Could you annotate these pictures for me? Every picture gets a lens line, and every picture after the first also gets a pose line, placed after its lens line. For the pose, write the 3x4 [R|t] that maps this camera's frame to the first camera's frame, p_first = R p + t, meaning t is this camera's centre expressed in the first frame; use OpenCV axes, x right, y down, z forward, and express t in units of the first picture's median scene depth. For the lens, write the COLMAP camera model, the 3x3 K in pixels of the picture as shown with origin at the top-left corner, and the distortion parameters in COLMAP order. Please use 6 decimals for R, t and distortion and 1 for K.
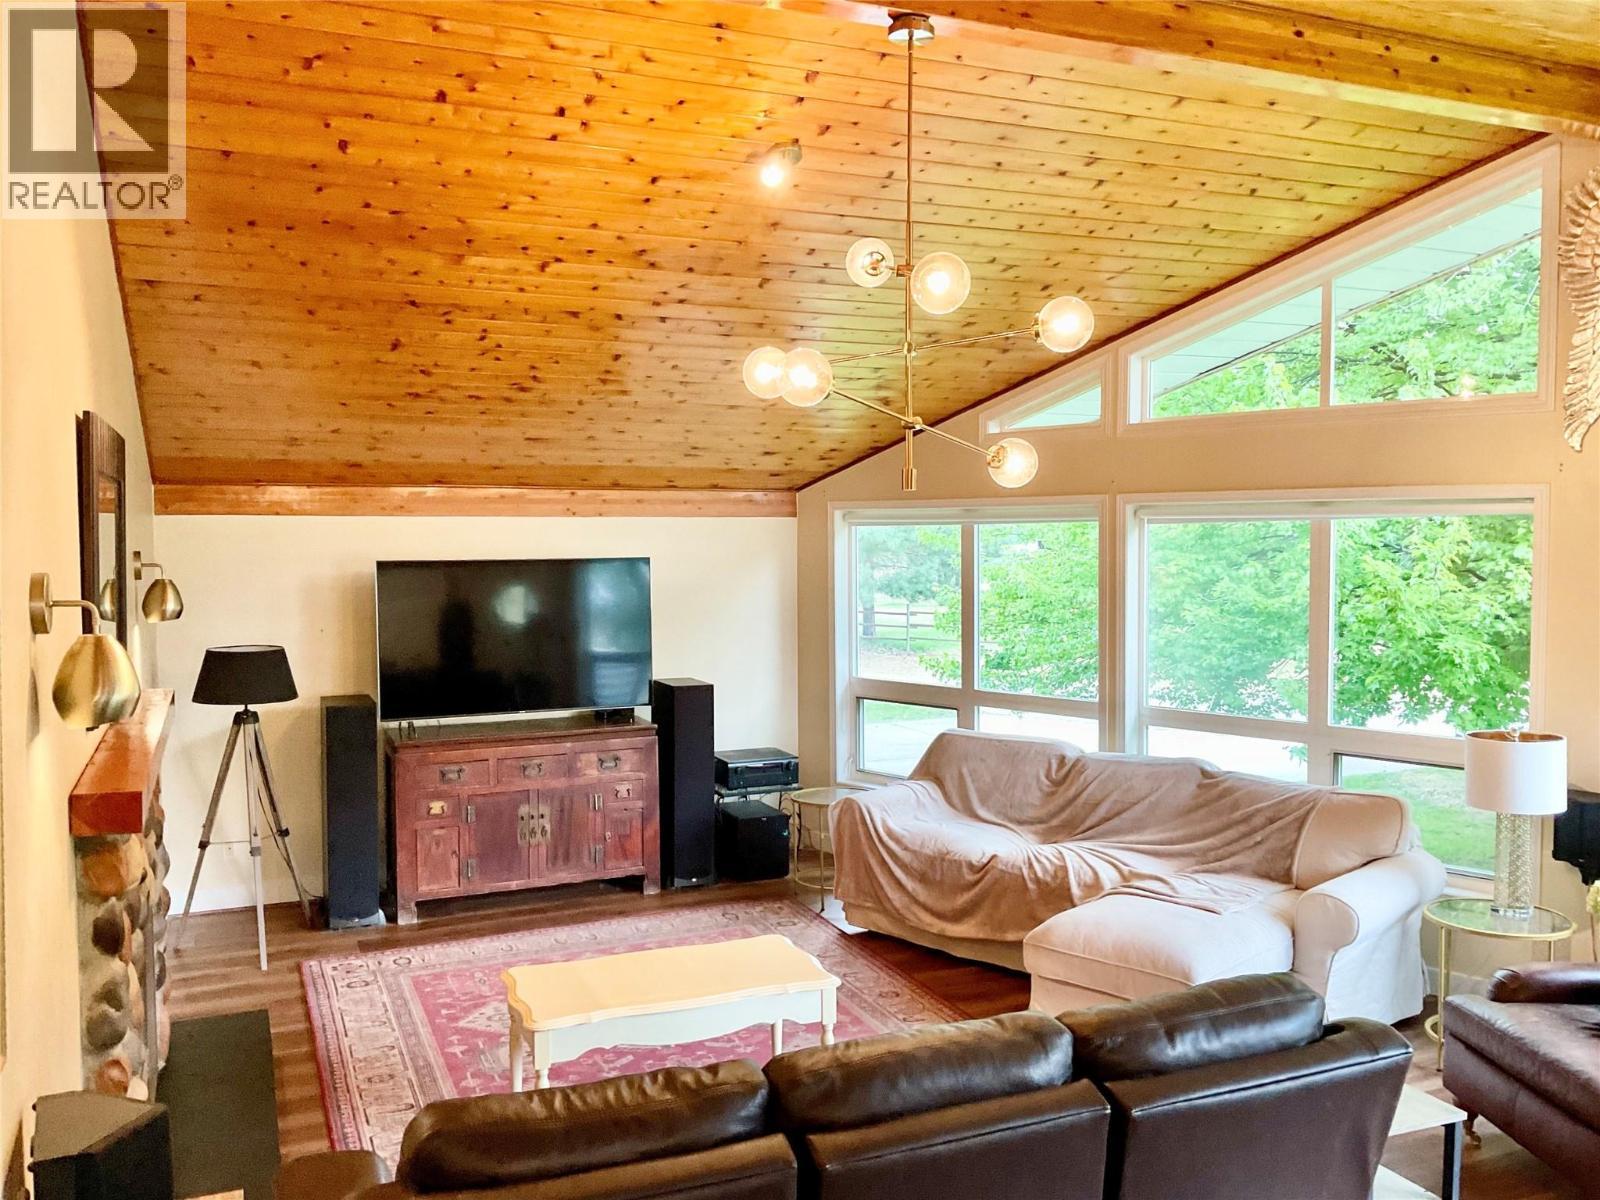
lens RADIAL K [[1344.8, 0, 797.5], [0, 1344.8, 601.1], [0, 0, 1]] dist [0.070024, -0.081617]
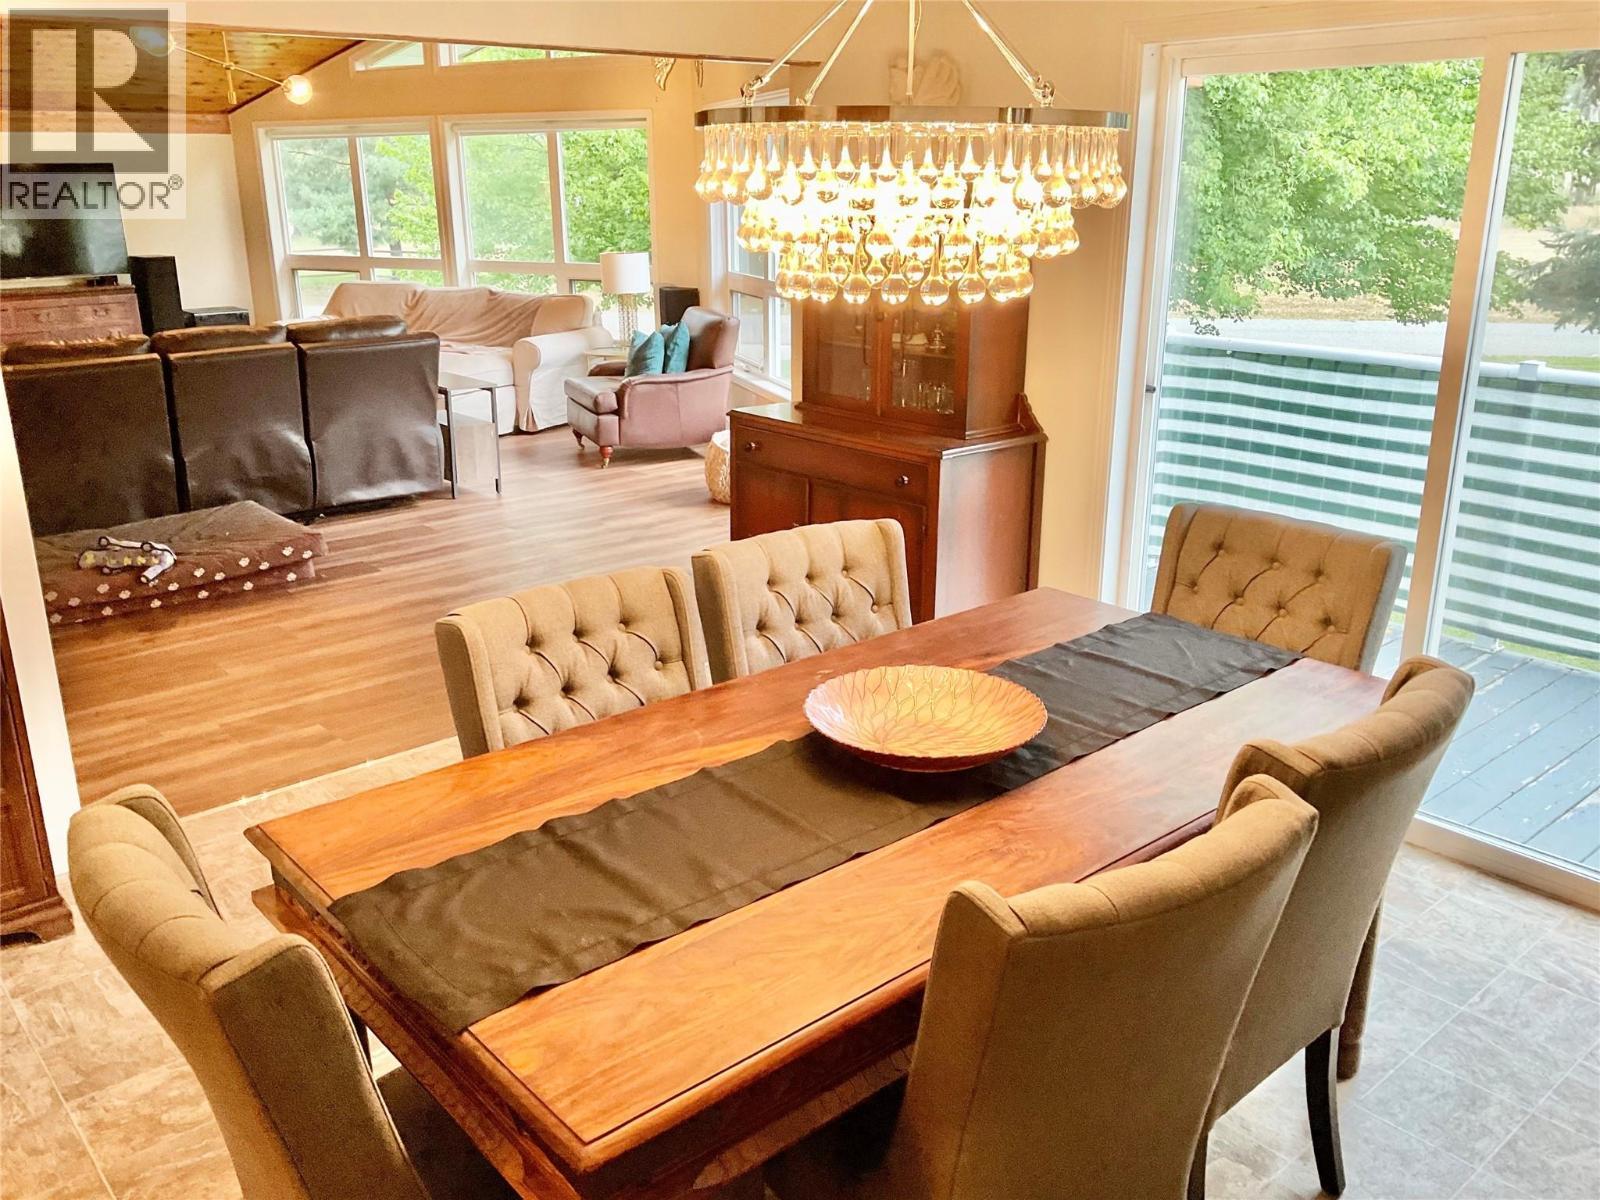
lens RADIAL K [[1344.8, 0, 767.0], [0, 1344.8, 594.5], [0, 0, 1]] dist [0.070024, -0.081617]
pose [[0.957602, -0.095686, 0.271740, 0.119112], [0.025656, 0.967809, 0.250376, 0.068052], [-0.286949, -0.232789, 0.929230, -0.640126]]
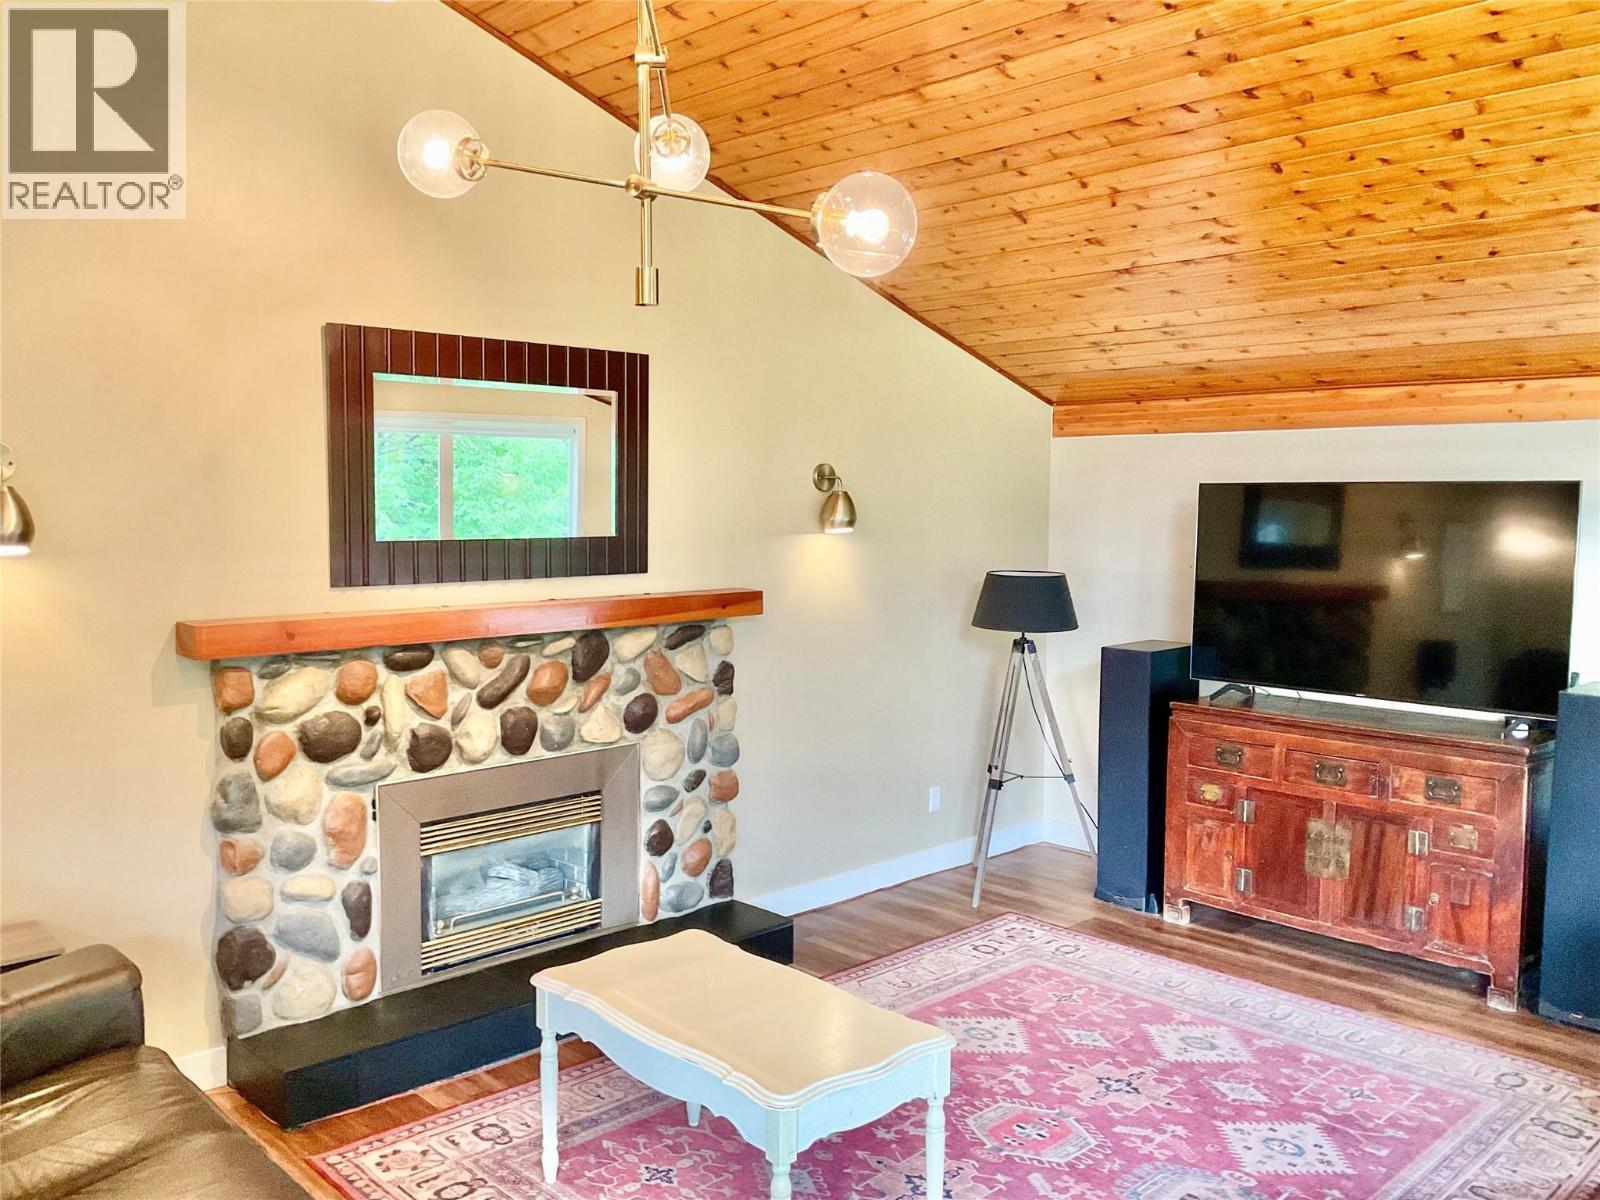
lens RADIAL K [[1344.8, 0, 797.5], [0, 1344.8, 599.4], [0, 0, 1]] dist [0.070024, -0.081617]
pose [[0.345942, 0.080940, -0.934758, 0.381596], [-0.056638, 0.996257, 0.065305, 0.000841], [0.936545, 0.030351, 0.349231, 0.481840]]
